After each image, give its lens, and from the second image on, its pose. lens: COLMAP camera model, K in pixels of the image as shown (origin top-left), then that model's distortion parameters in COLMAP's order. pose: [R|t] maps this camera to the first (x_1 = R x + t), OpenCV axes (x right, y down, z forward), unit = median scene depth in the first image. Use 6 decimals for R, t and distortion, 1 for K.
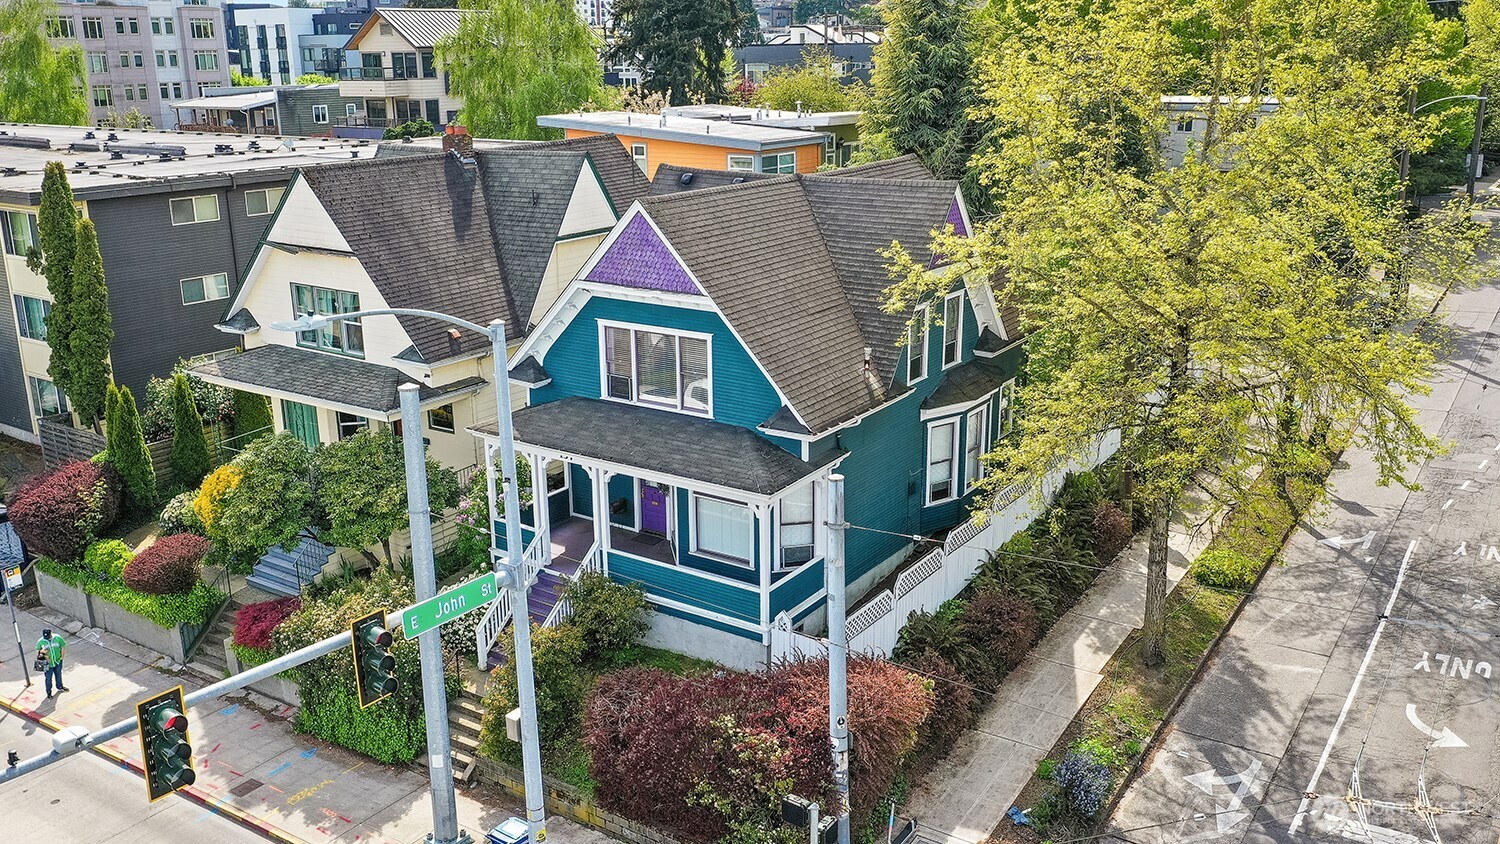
lens RADIAL K [[1271.6, 0, 750.0], [0, 1271.6, 422.0], [0, 0, 1]] dist [-0.010698, -0.002959]
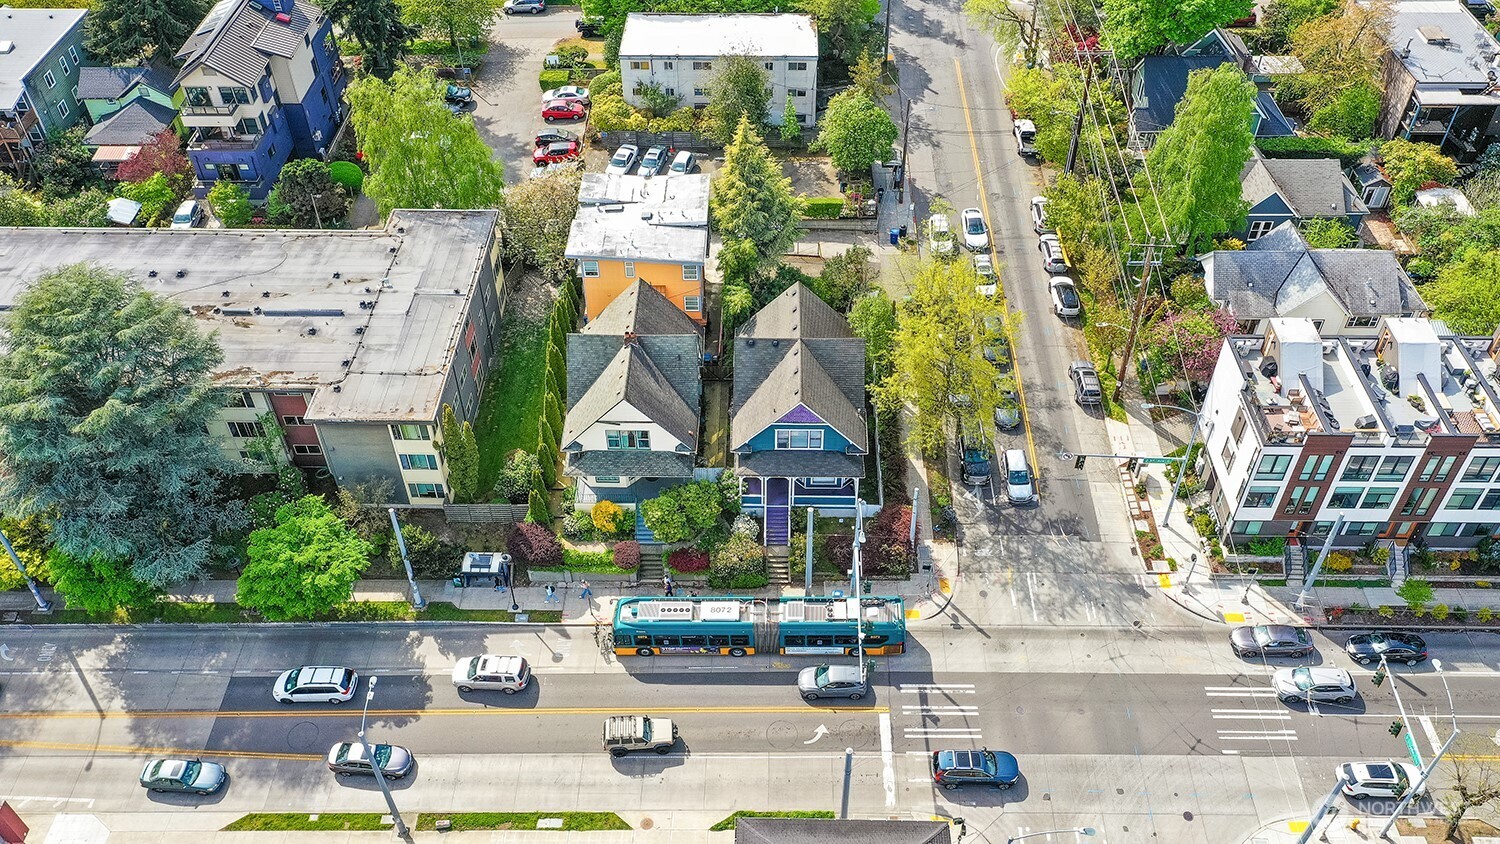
lens RADIAL K [[1226.5, 0, 750.0], [0, 1226.5, 422.0], [0, 0, 1]] dist [0.007598, 0.003704]
pose [[0.837613, -0.374116, 0.398047, -1.163927], [0.154913, 0.861437, 0.483661, -1.329838], [-0.523838, -0.343458, 0.779506, -1.039167]]
